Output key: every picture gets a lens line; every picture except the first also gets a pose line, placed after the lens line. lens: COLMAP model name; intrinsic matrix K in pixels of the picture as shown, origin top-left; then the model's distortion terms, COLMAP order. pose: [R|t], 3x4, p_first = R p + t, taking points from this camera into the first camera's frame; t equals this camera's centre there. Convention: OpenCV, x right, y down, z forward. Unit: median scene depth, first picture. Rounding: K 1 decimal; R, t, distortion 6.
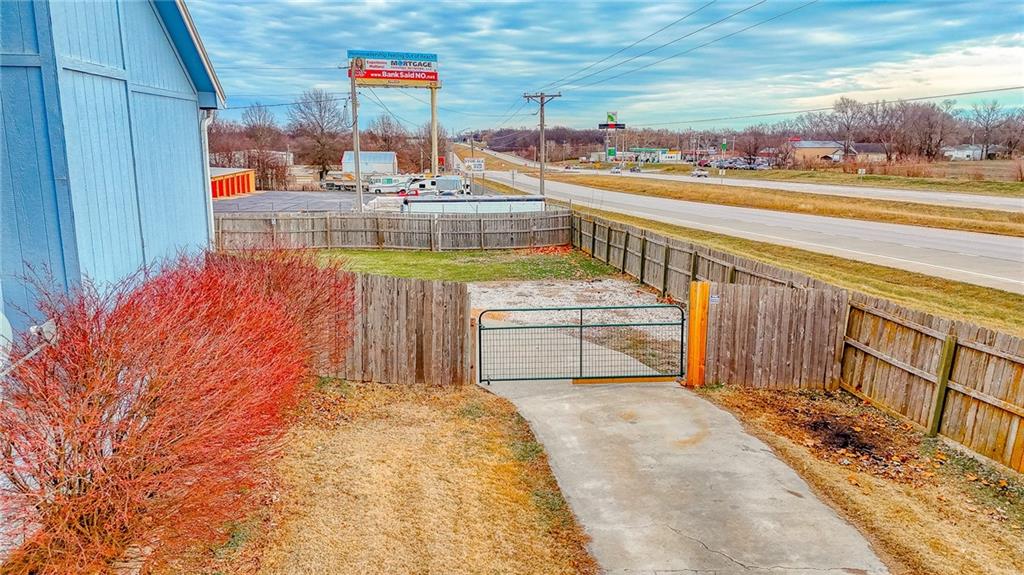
lens RADIAL K [[746.9, 0, 507.6], [0, 746.9, 294.8], [0, 0, 1]] dist [0.077414, -0.071085]
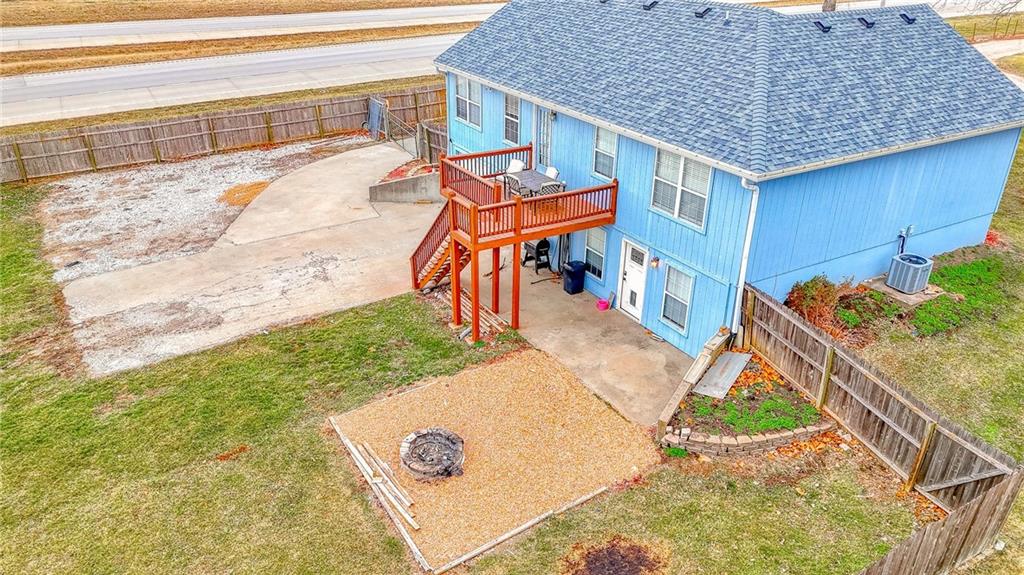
lens RADIAL K [[746.9, 0, 512.9], [0, 746.9, 291.3], [0, 0, 1]] dist [0.077414, -0.071085]
pose [[-0.405570, -0.415307, 0.814268, -0.992560], [0.169153, 0.841335, 0.513364, -0.309311], [-0.898276, 0.345941, -0.270970, 0.648904]]
